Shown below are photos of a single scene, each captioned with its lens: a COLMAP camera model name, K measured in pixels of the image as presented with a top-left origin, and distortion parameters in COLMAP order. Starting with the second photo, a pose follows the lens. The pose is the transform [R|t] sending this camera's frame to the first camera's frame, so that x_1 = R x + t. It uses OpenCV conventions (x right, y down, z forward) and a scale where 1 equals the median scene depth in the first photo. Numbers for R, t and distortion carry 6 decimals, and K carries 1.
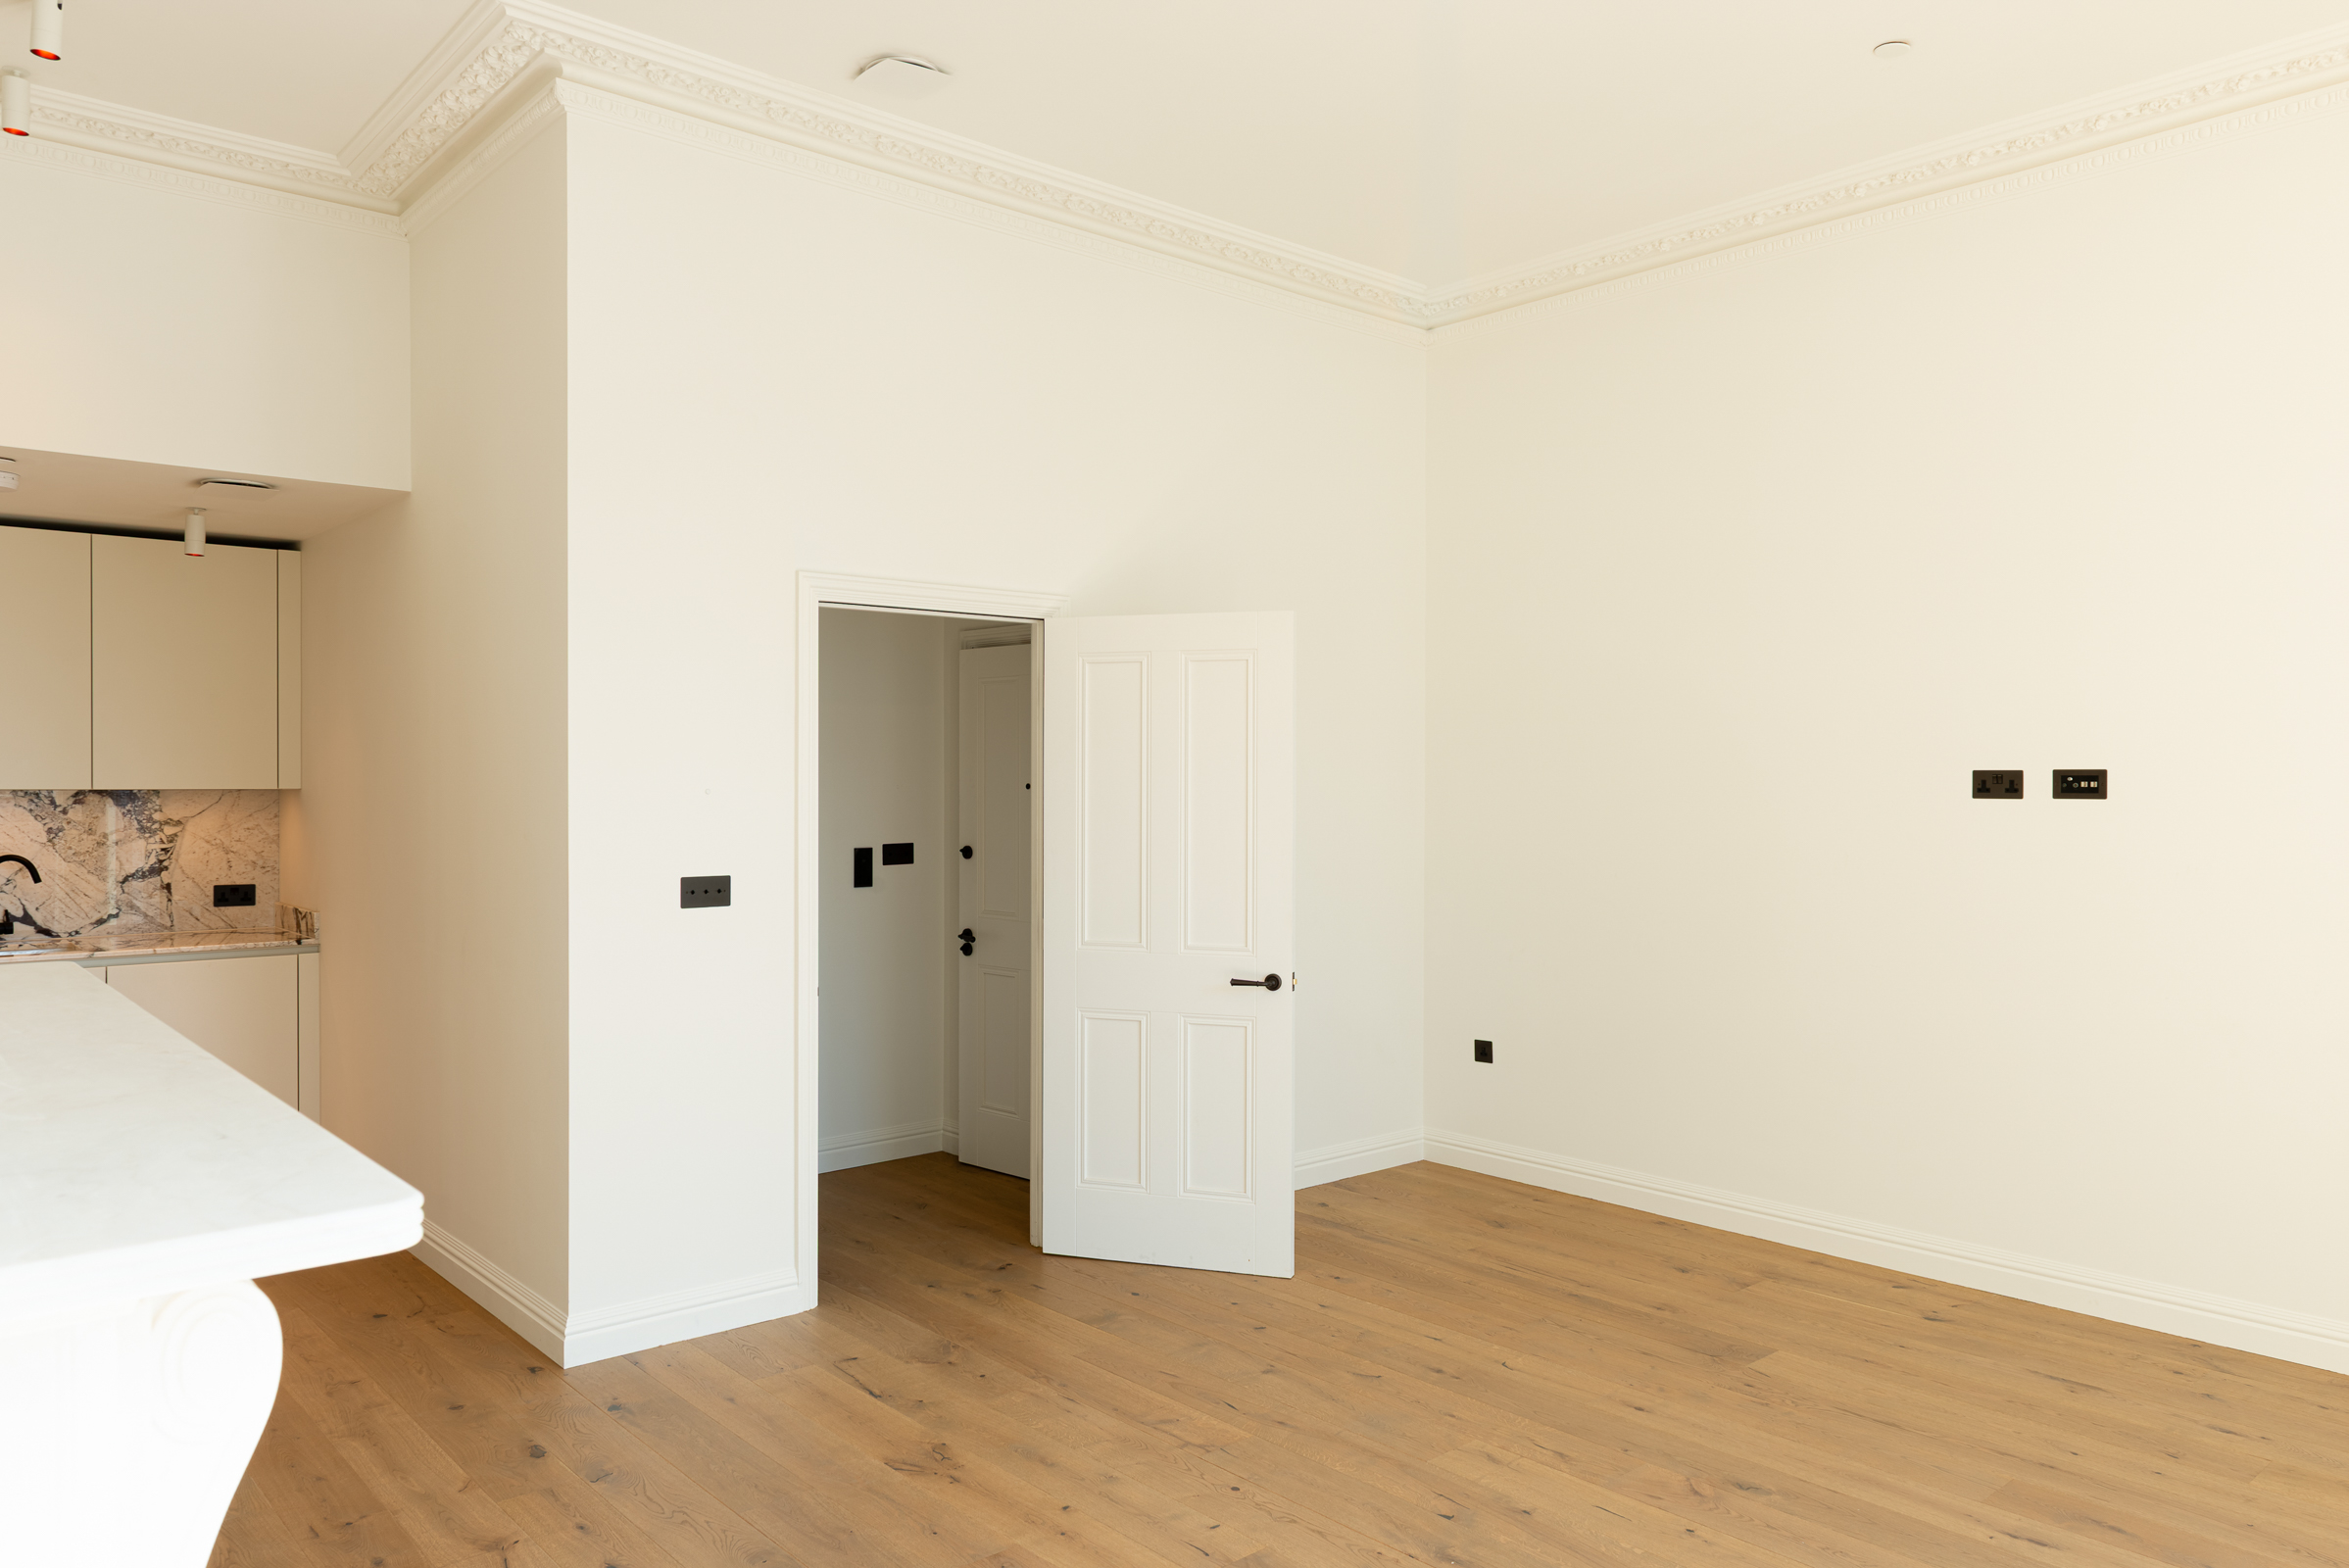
lens RADIAL K [[1592.3, 0, 1174.5], [0, 1592.3, 784.0], [0, 0, 1]] dist [0.000844, -0.001681]
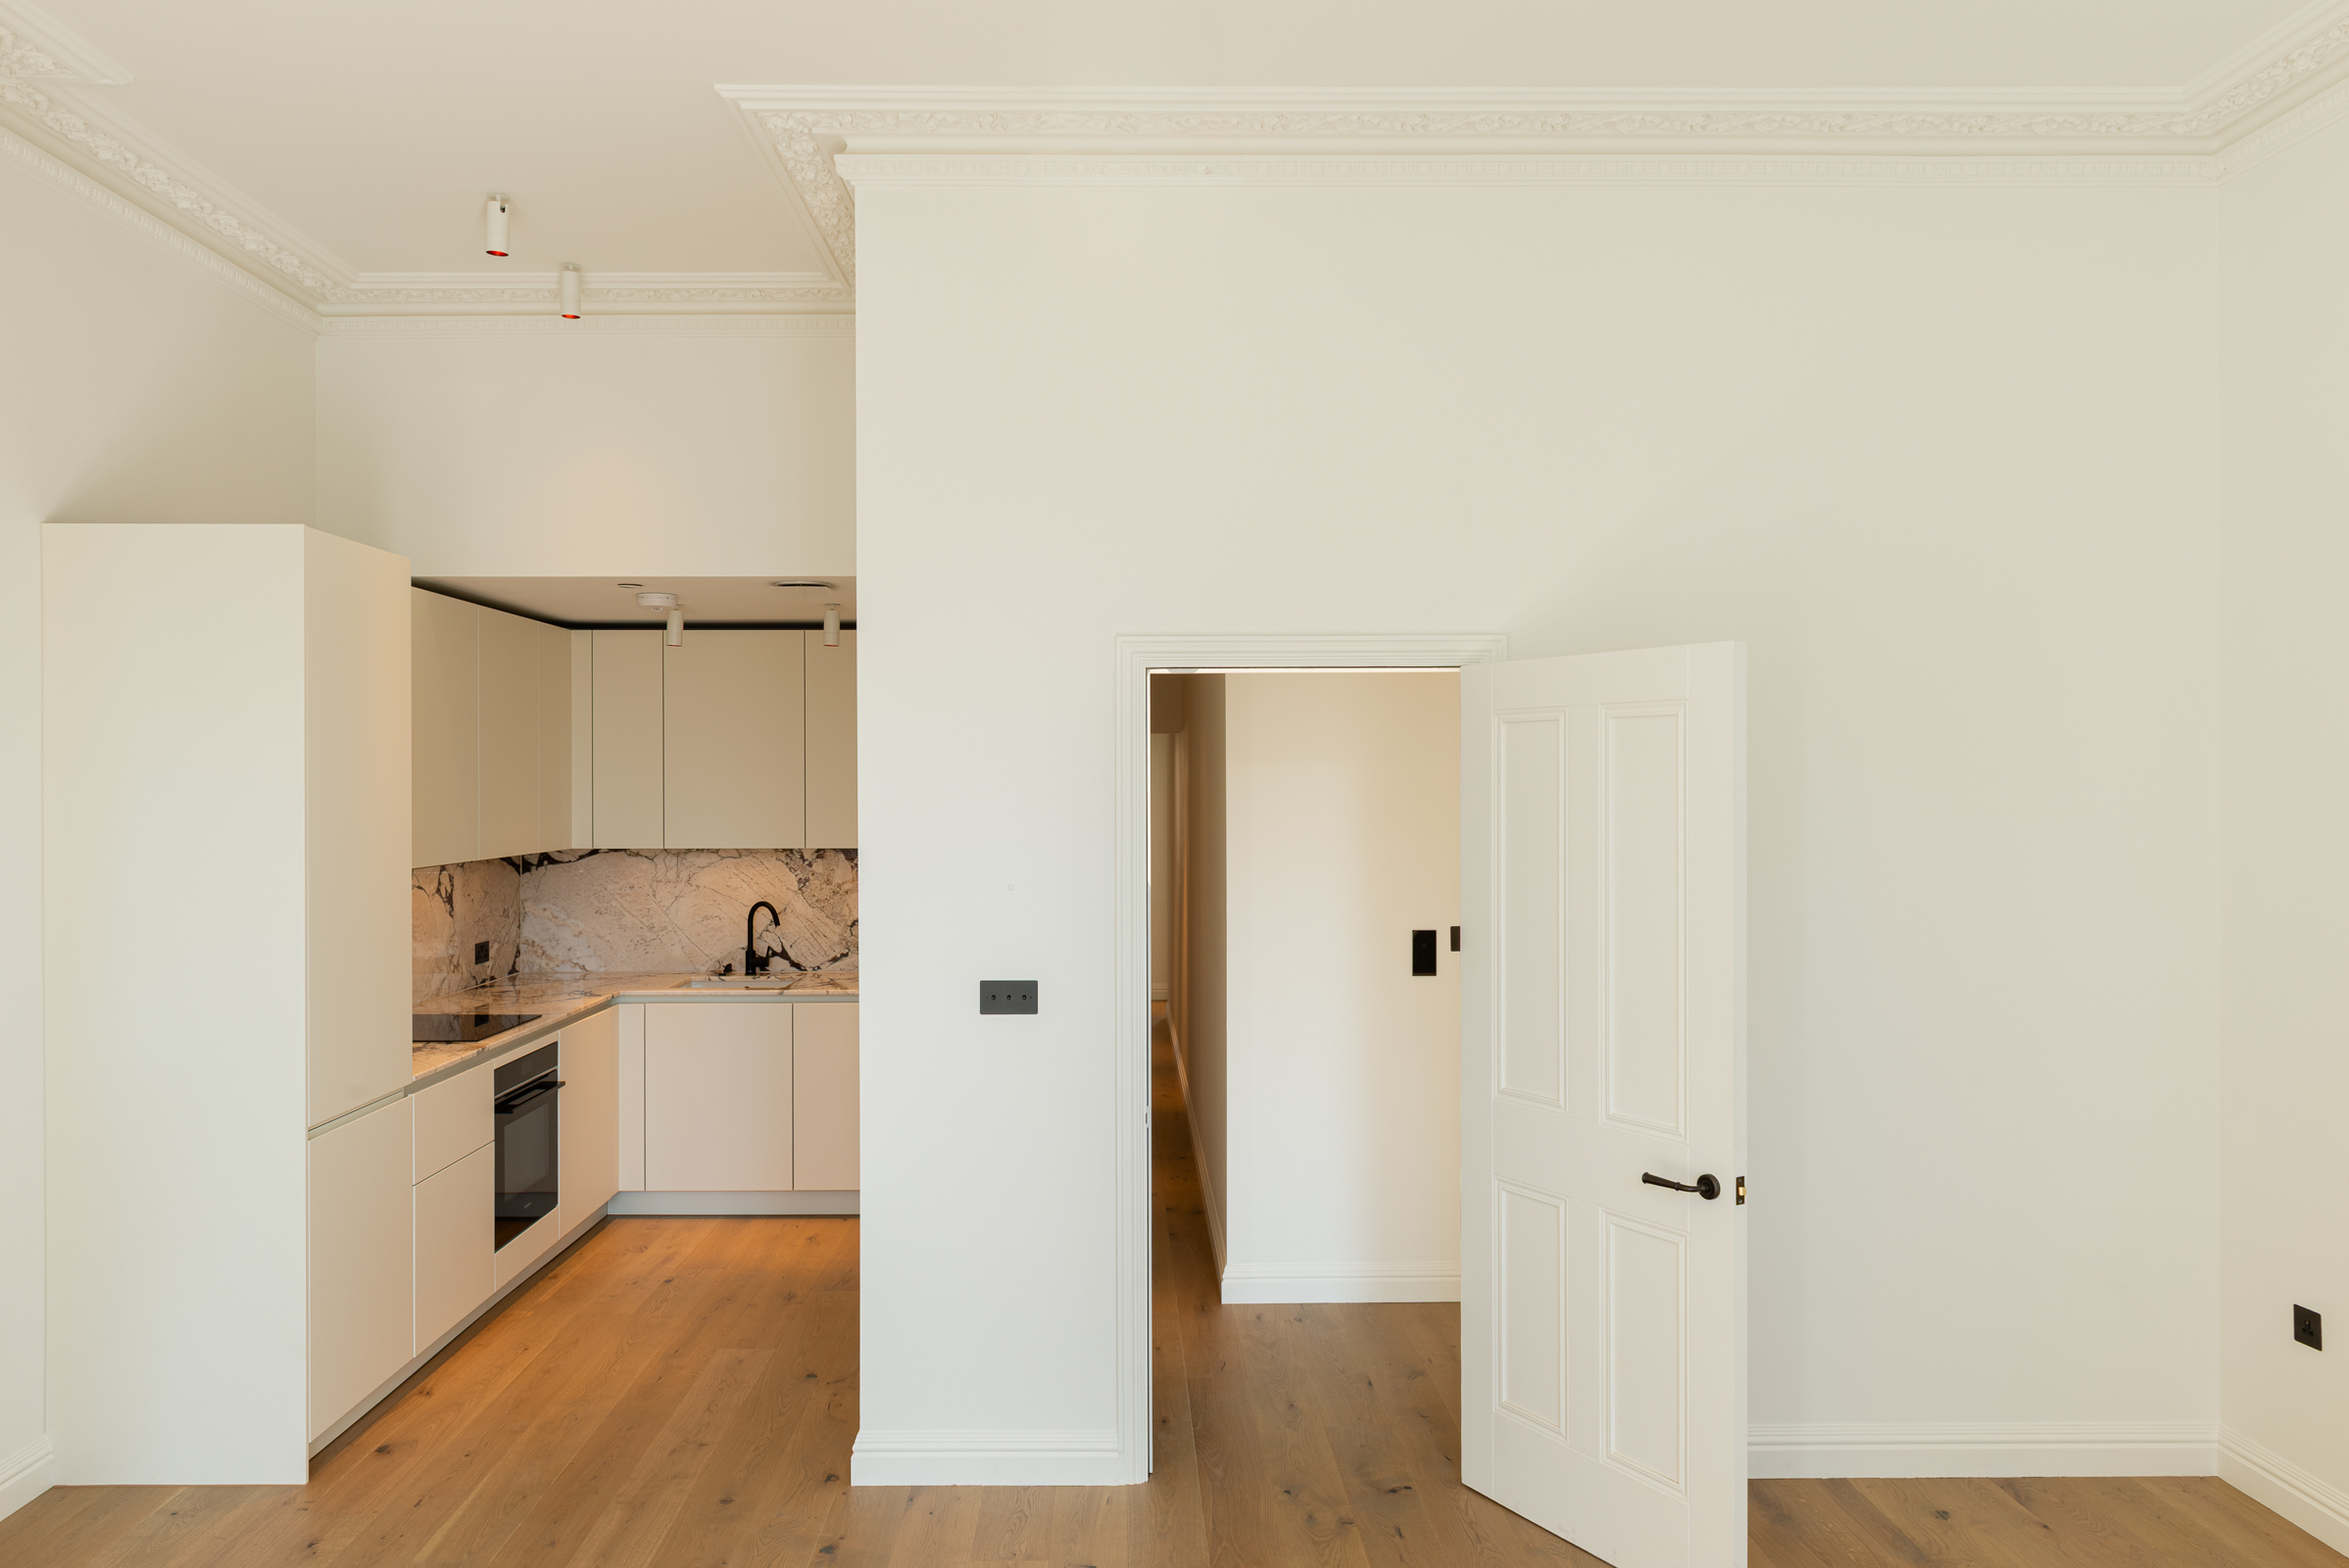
lens RADIAL K [[1607.4, 0, 1131.5], [0, 1607.4, 779.8], [0, 0, 1]] dist [0.002804, -0.001875]
pose [[0.755382, -0.006491, -0.655252, 0.148612], [0.002434, 0.999972, -0.007099, -0.020568], [0.655280, 0.003768, 0.755377, 0.143142]]
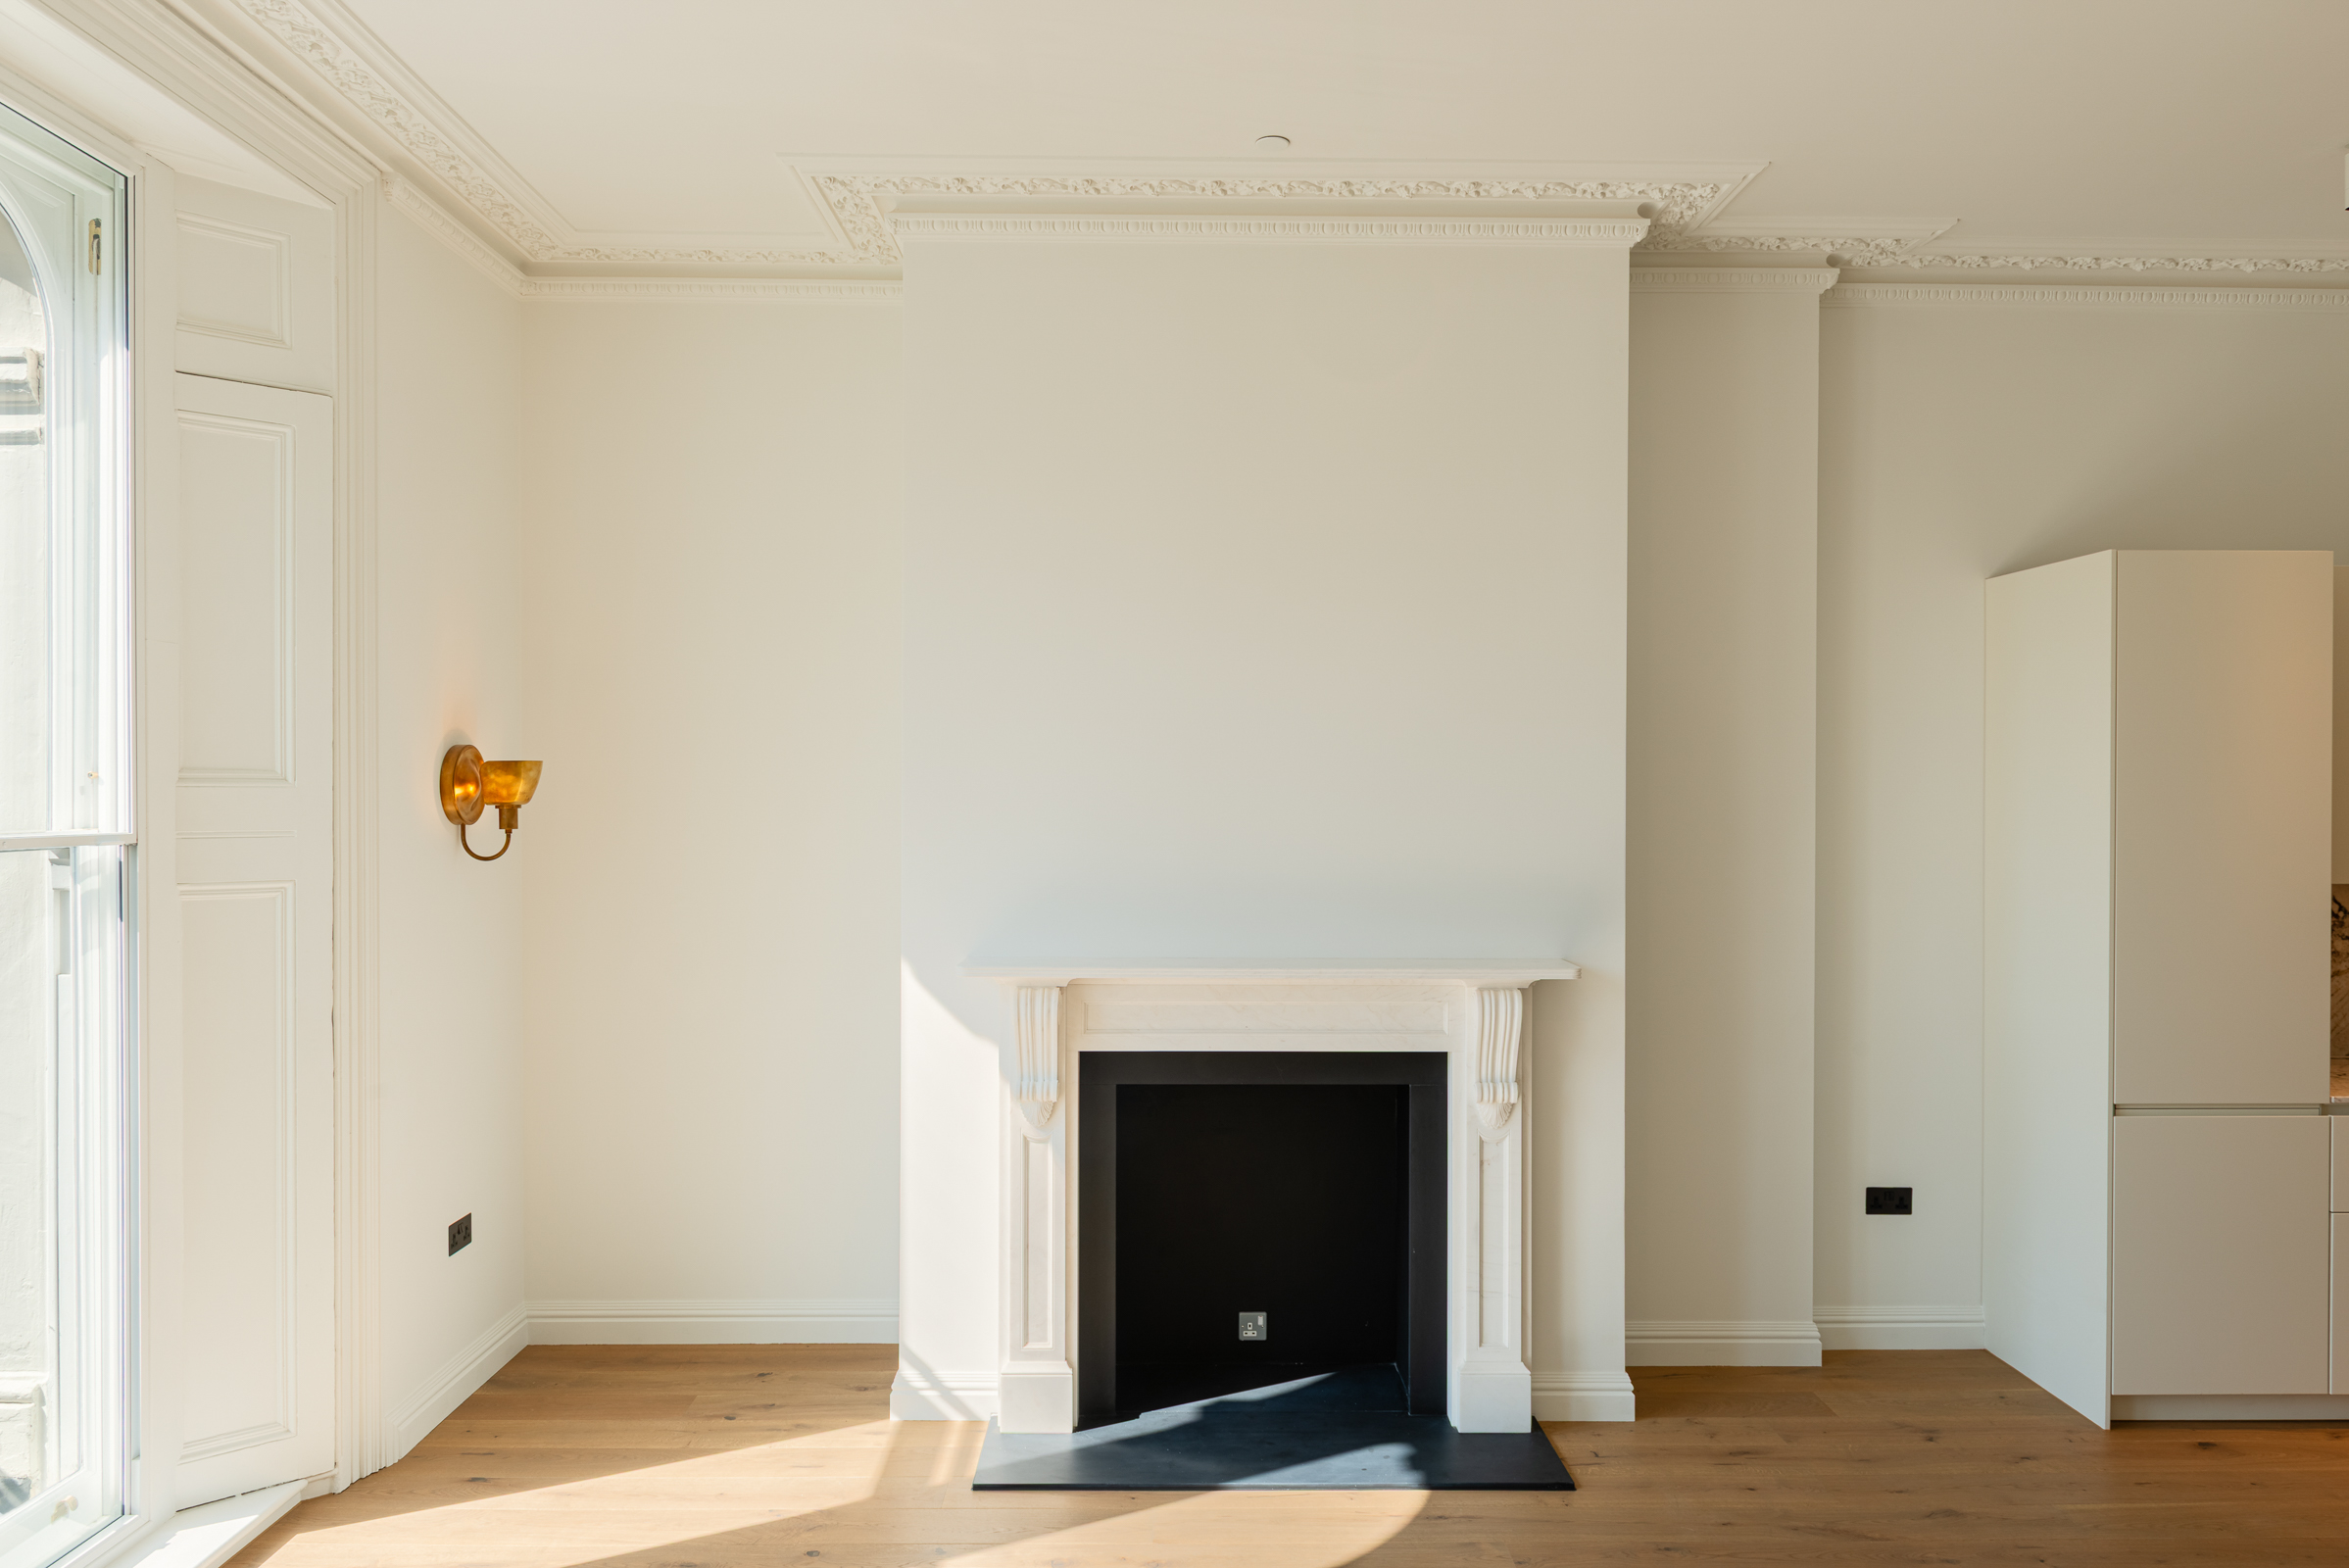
lens RADIAL K [[1592.3, 0, 1174.5], [0, 1592.3, 784.0], [0, 0, 1]] dist [0.000844, -0.001681]
pose [[-0.649460, -0.006165, -0.760371, 0.219693], [-0.007739, 0.999969, -0.001498, -0.021524], [0.760356, 0.004912, -0.649488, 0.382787]]
